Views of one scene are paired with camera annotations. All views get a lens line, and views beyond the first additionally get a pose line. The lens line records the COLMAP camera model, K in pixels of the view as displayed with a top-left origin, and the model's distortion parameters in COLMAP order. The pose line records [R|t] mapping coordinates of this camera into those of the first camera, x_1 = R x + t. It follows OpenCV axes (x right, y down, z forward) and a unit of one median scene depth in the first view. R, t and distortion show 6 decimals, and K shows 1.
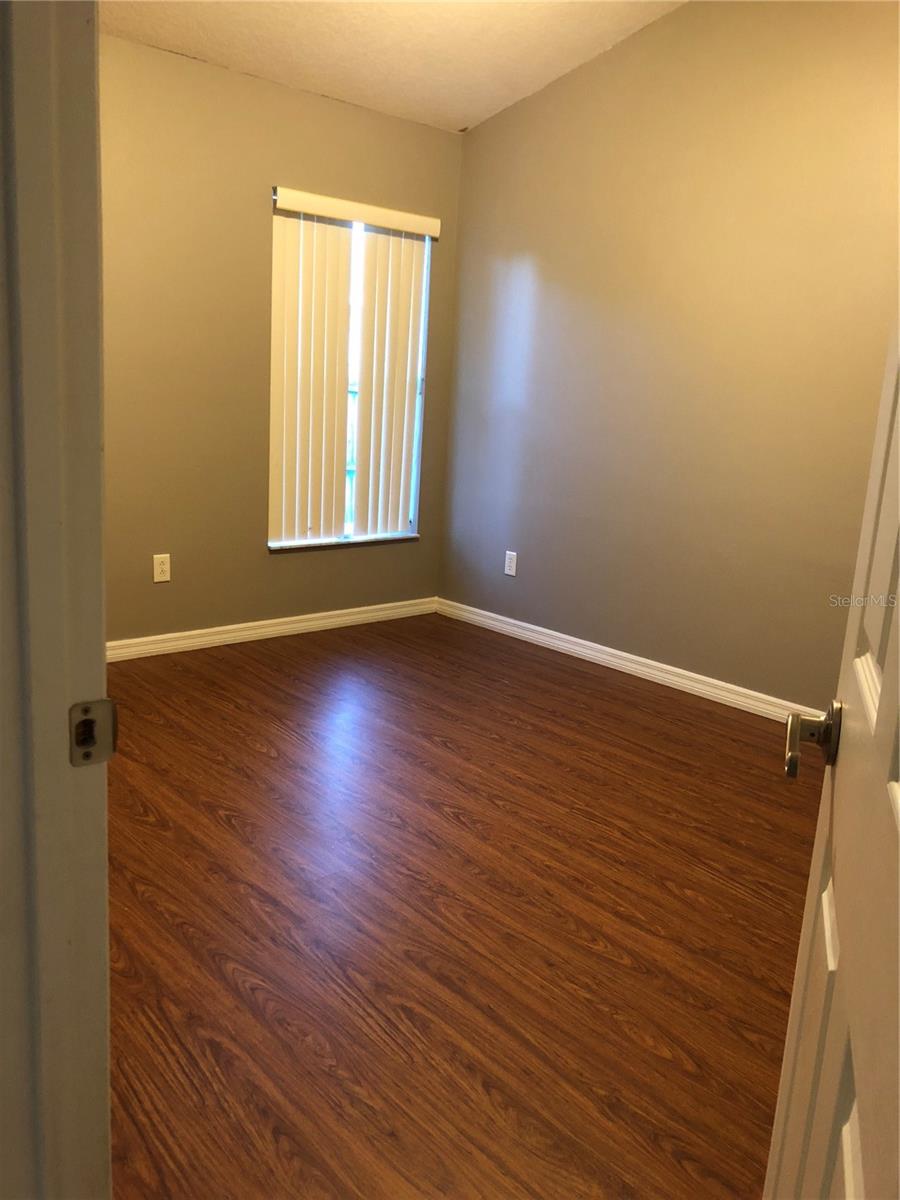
lens RADIAL K [[998.3, 0, 445.0], [0, 998.3, 597.5], [0, 0, 1]] dist [0.030973, -0.027687]
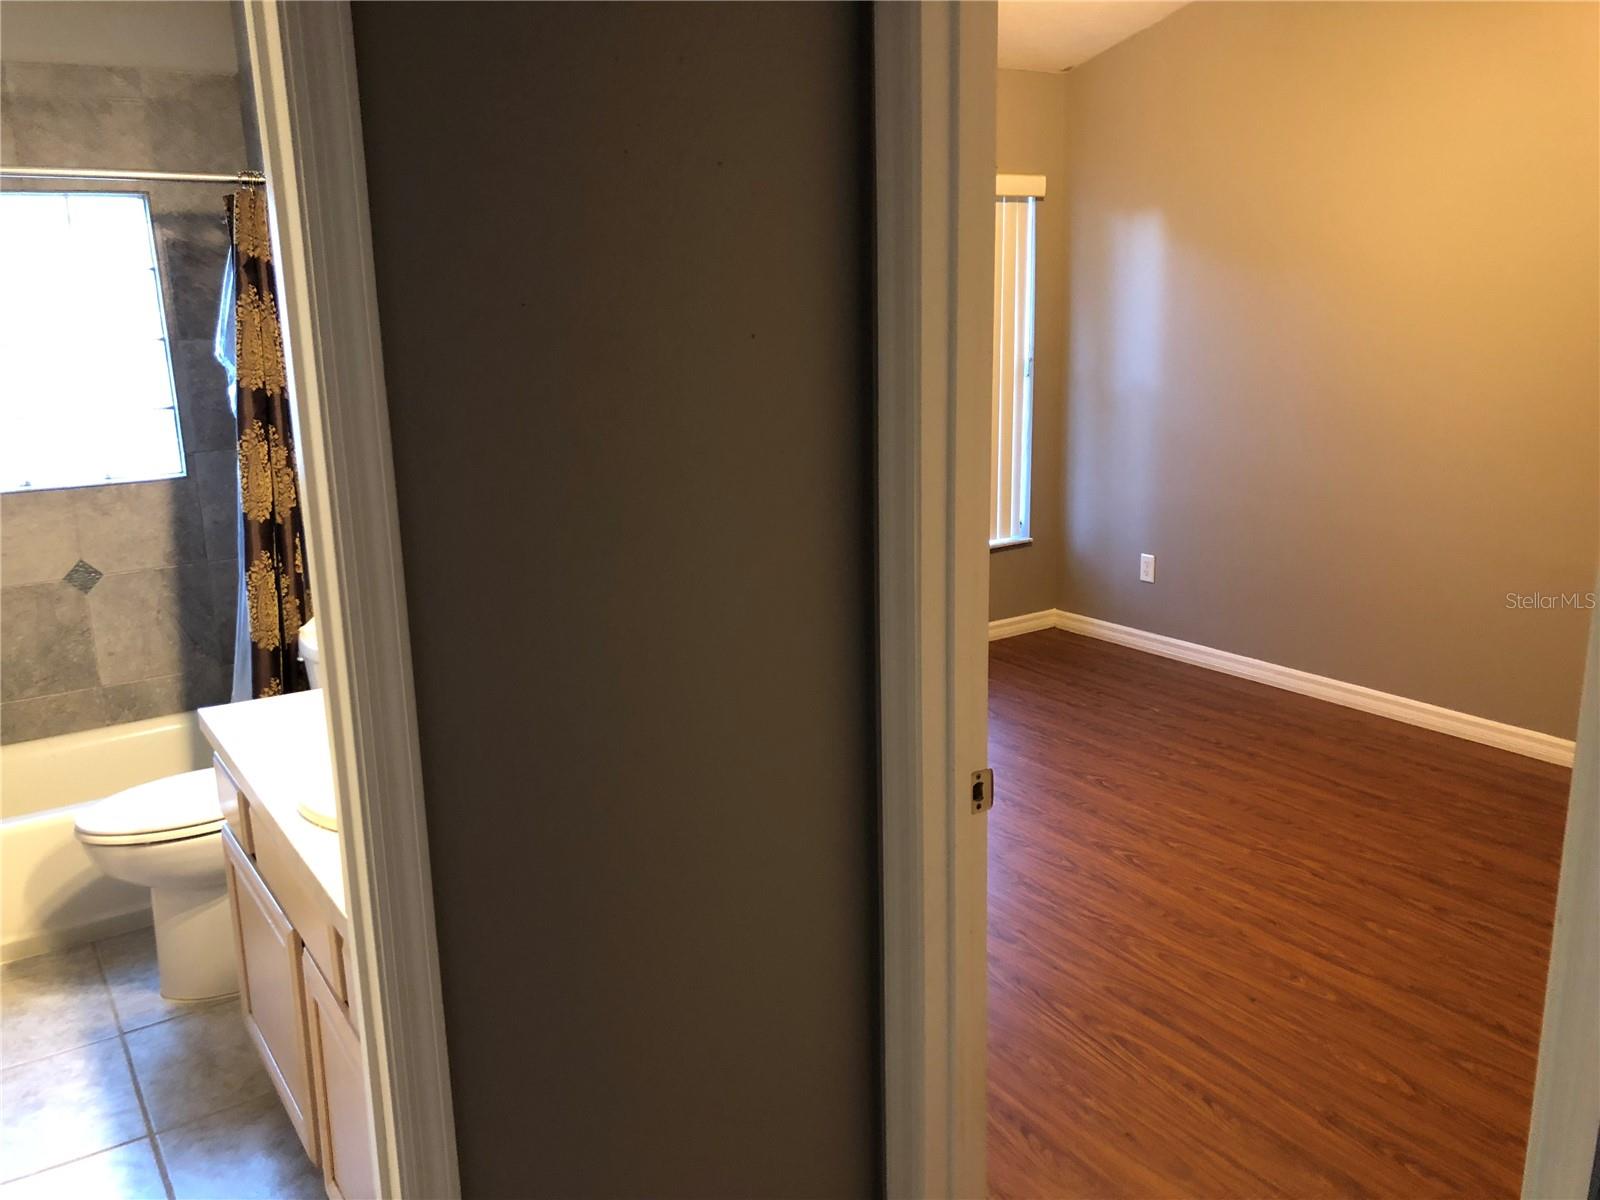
lens RADIAL K [[1331.0, 0, 808.2], [0, 1331.0, 601.5], [0, 0, 1]] dist [0.030973, -0.027687]
pose [[0.987238, -0.049797, -0.151268, -0.090952], [0.051723, 0.998623, 0.008820, -0.056522], [0.150621, -0.016532, 0.988453, -0.316334]]
